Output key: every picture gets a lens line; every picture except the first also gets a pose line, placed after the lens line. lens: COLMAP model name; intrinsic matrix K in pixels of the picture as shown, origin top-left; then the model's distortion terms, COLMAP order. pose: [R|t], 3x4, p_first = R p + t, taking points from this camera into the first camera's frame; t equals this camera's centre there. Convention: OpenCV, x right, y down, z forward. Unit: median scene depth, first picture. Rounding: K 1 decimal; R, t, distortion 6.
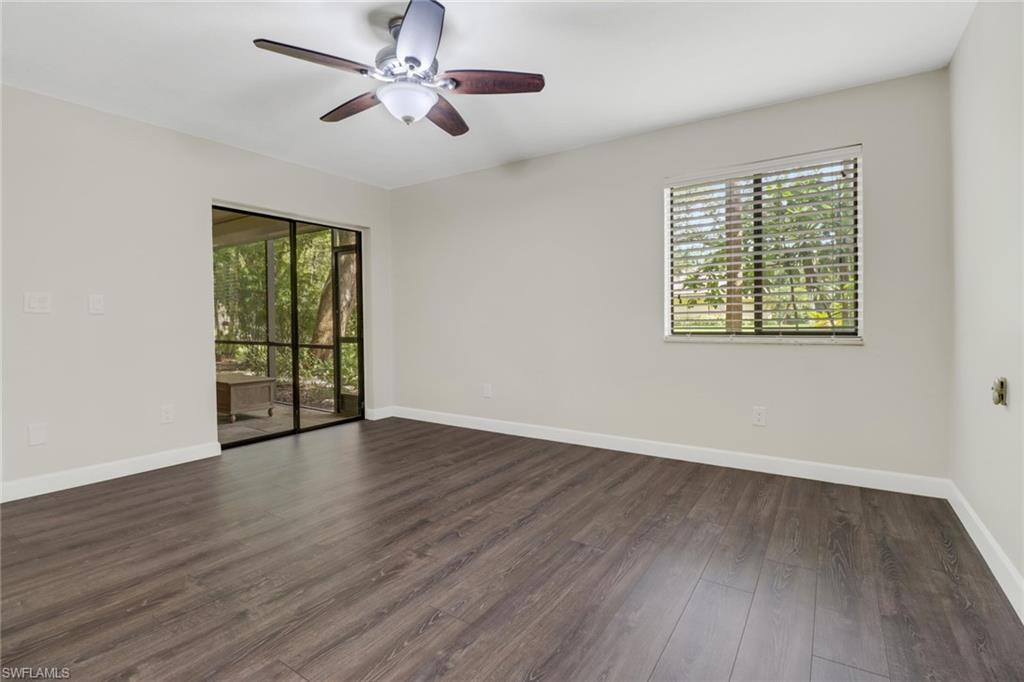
lens RADIAL K [[480.6, 0, 510.9], [0, 480.6, 319.0], [0, 0, 1]] dist [-0.000286, -0.013717]
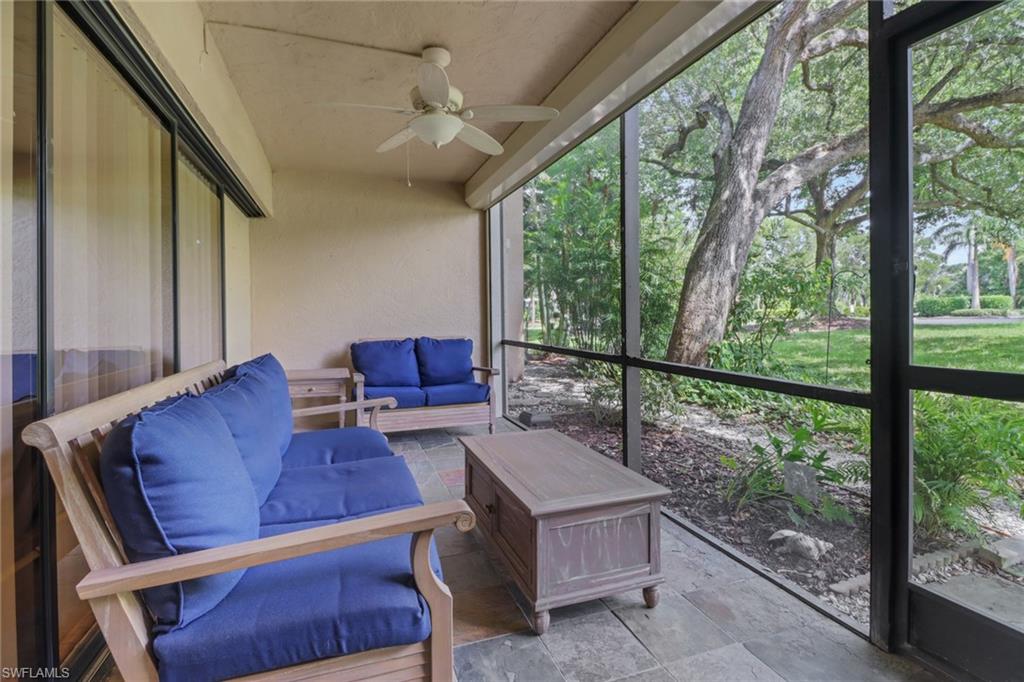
lens RADIAL K [[480.6, 0, 510.9], [0, 480.6, 319.0], [0, 0, 1]] dist [-0.000286, -0.013717]
pose [[0.802131, 0.008138, -0.597092, -0.372374], [0.000041, 0.999906, 0.013683, 0.009042], [0.597148, -0.011000, 0.802056, 0.668354]]
